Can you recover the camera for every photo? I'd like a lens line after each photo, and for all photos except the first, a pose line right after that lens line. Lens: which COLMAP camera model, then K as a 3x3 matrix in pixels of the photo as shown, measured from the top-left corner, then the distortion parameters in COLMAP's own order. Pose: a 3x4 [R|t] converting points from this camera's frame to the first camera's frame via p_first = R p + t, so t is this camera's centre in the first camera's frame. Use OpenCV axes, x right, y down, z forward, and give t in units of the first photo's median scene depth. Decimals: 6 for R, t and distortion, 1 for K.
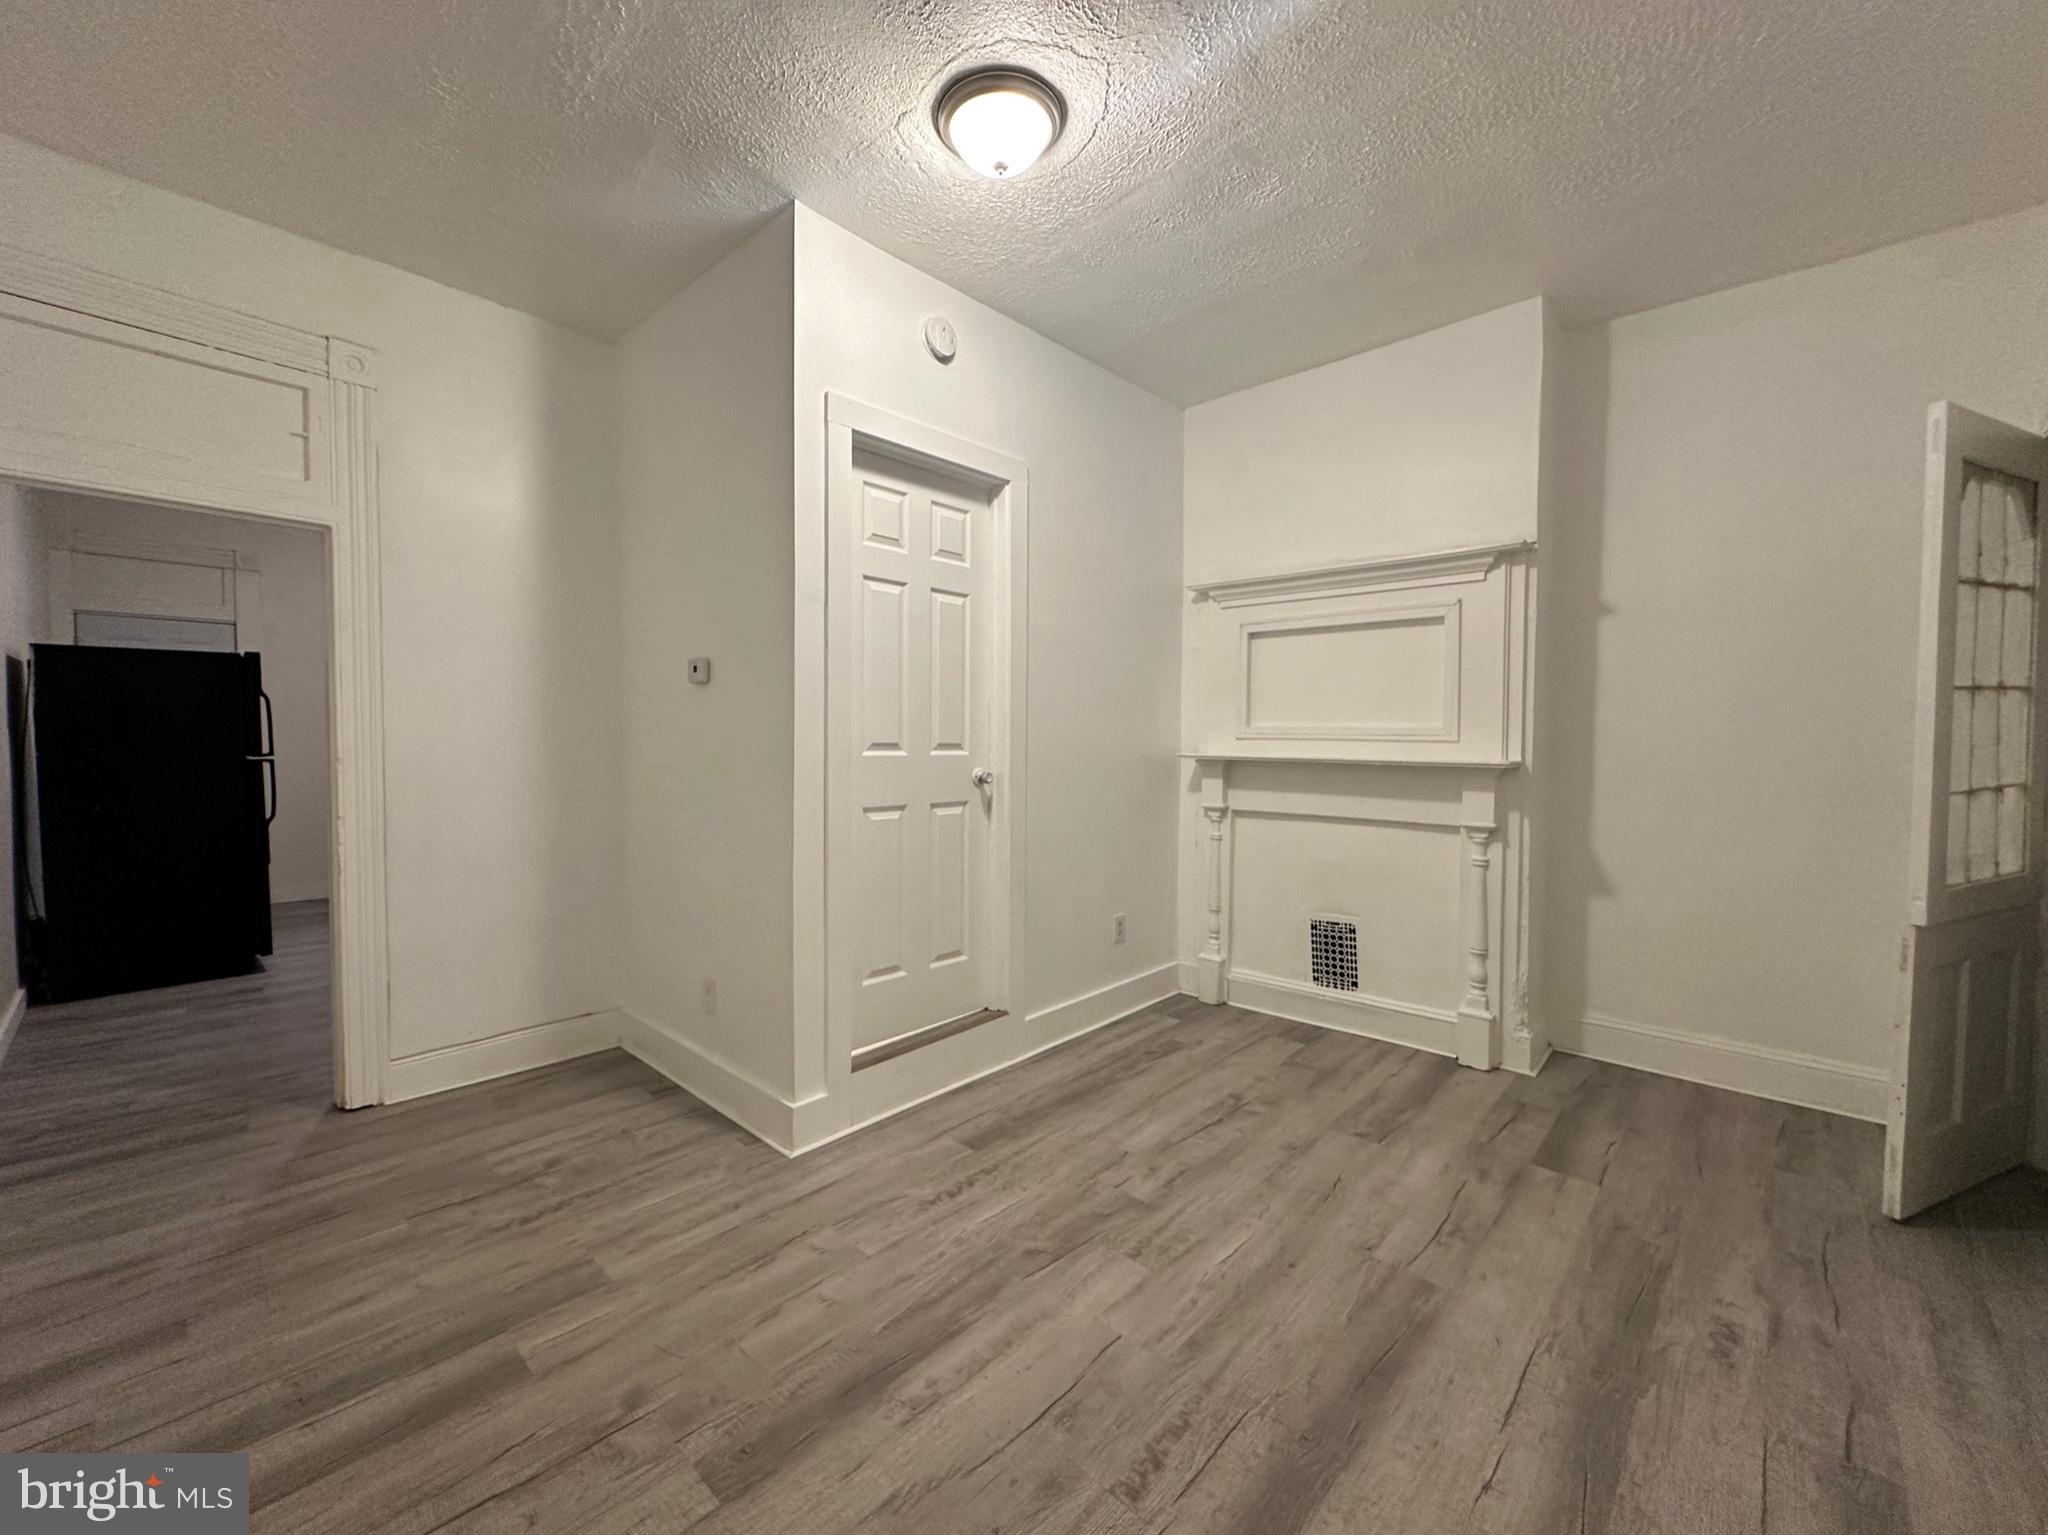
lens RADIAL K [[810.4, 0, 1024.0], [0, 810.4, 767.5], [0, 0, 1]] dist [-0.000574, -0.000184]
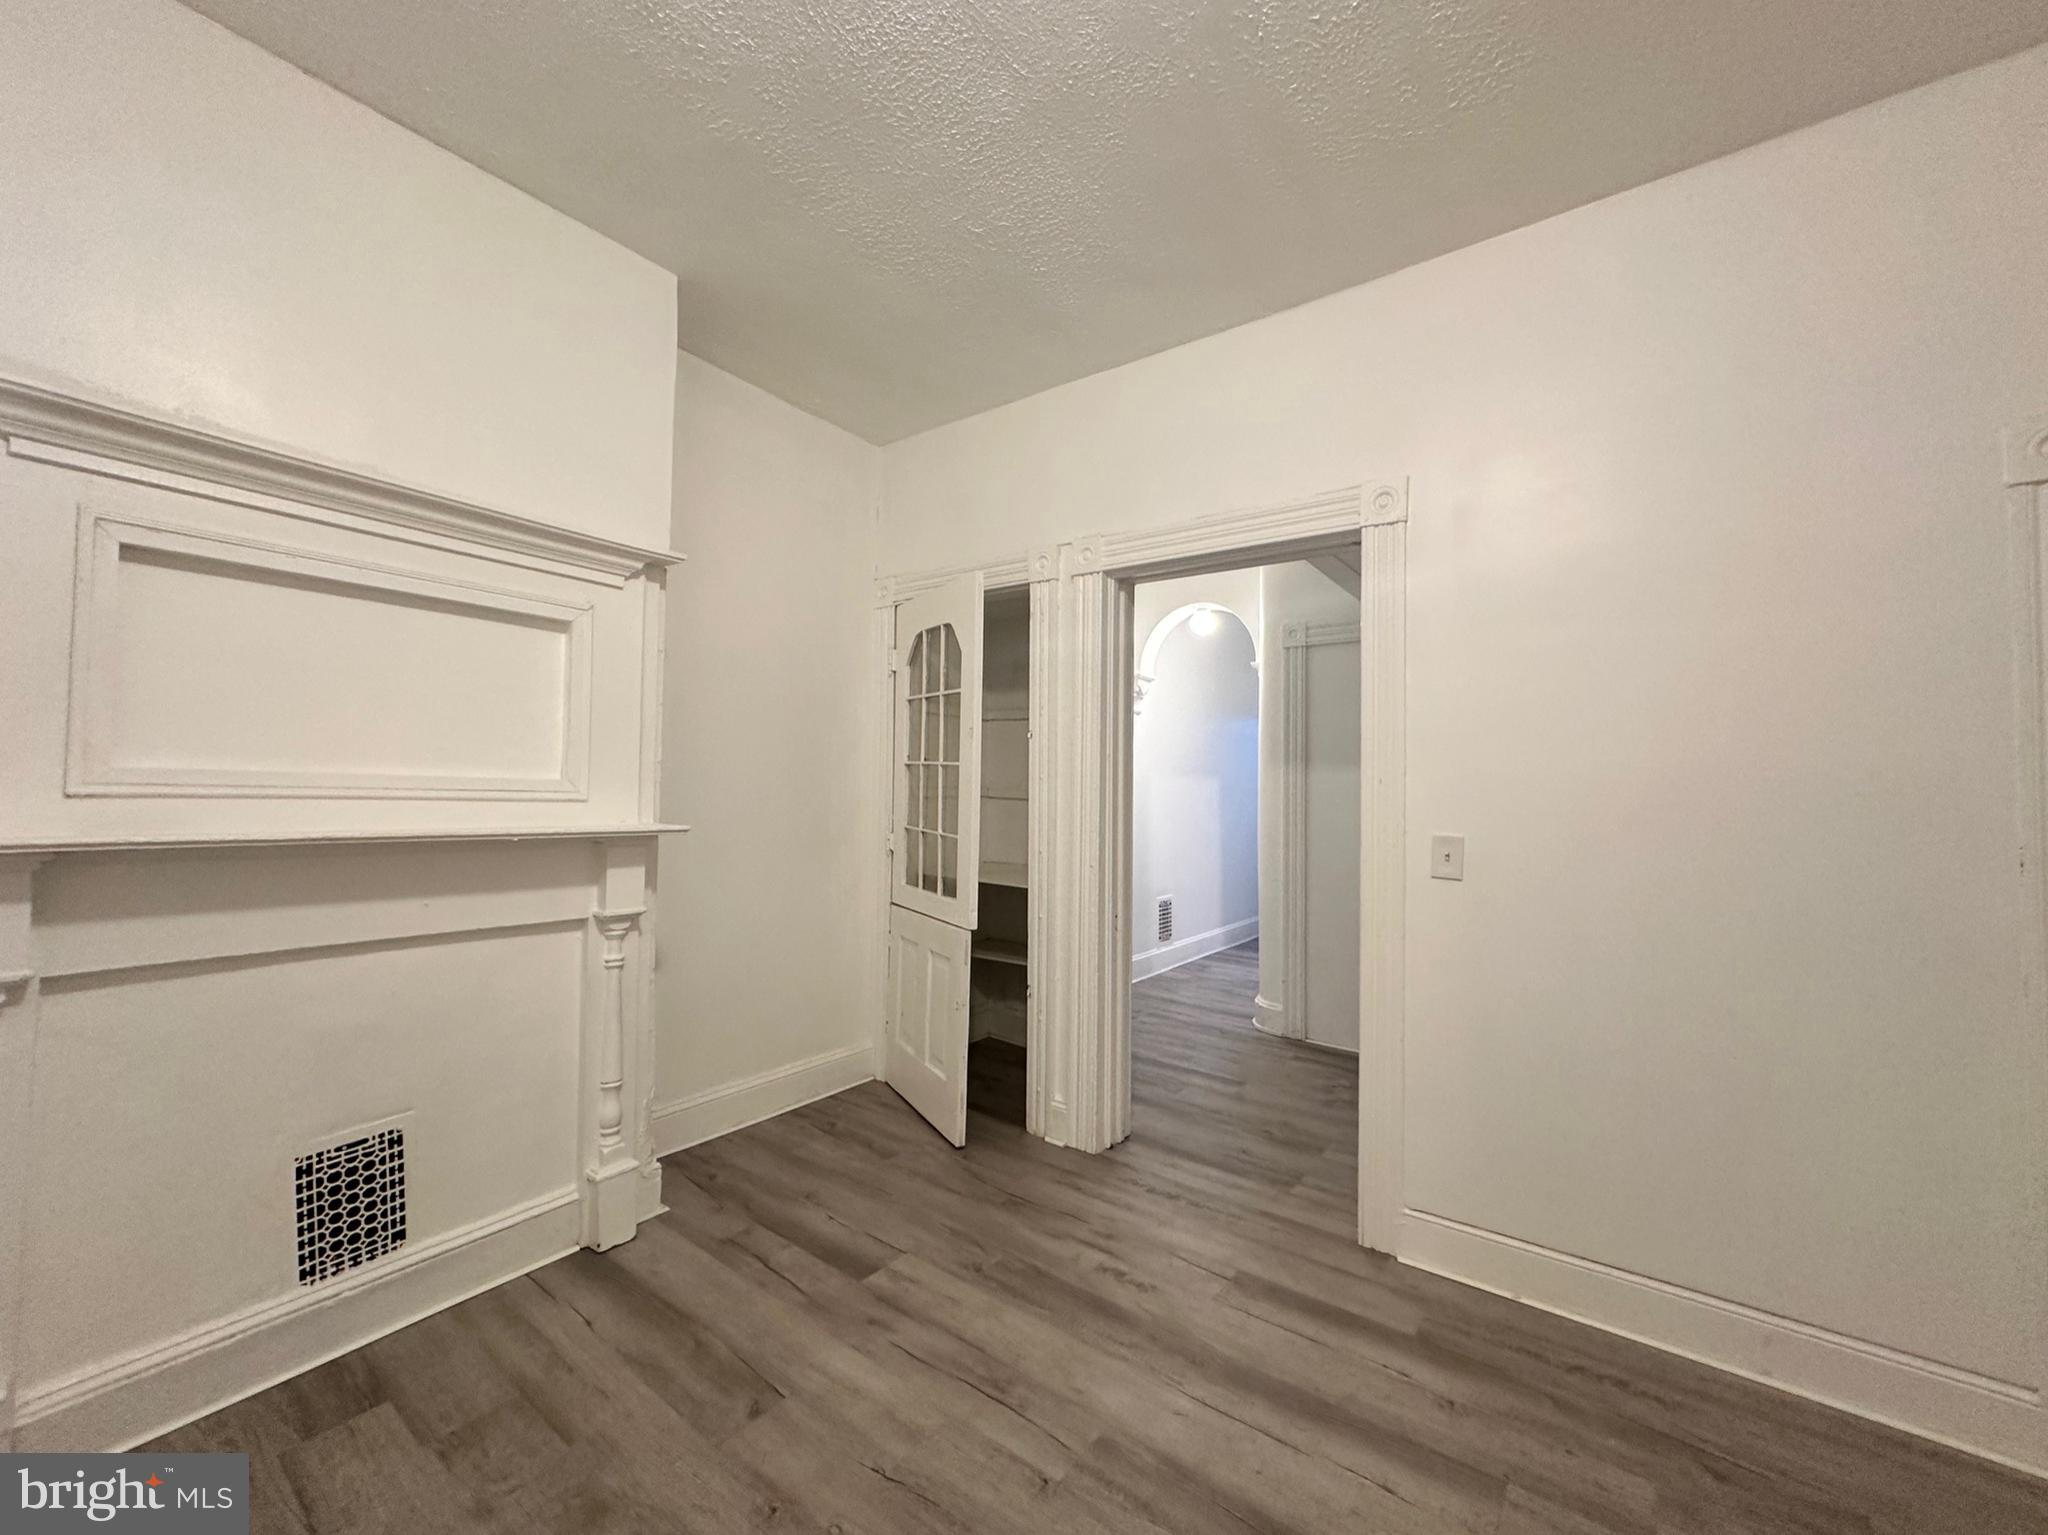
lens RADIAL K [[810.4, 0, 1024.0], [0, 810.4, 767.5], [0, 0, 1]] dist [-0.000574, -0.000184]
pose [[-0.108731, 0.020496, 0.993860, -0.229132], [0.014973, 0.999708, -0.018979, -0.043508], [-0.993958, 0.012818, -0.109006, 0.721435]]
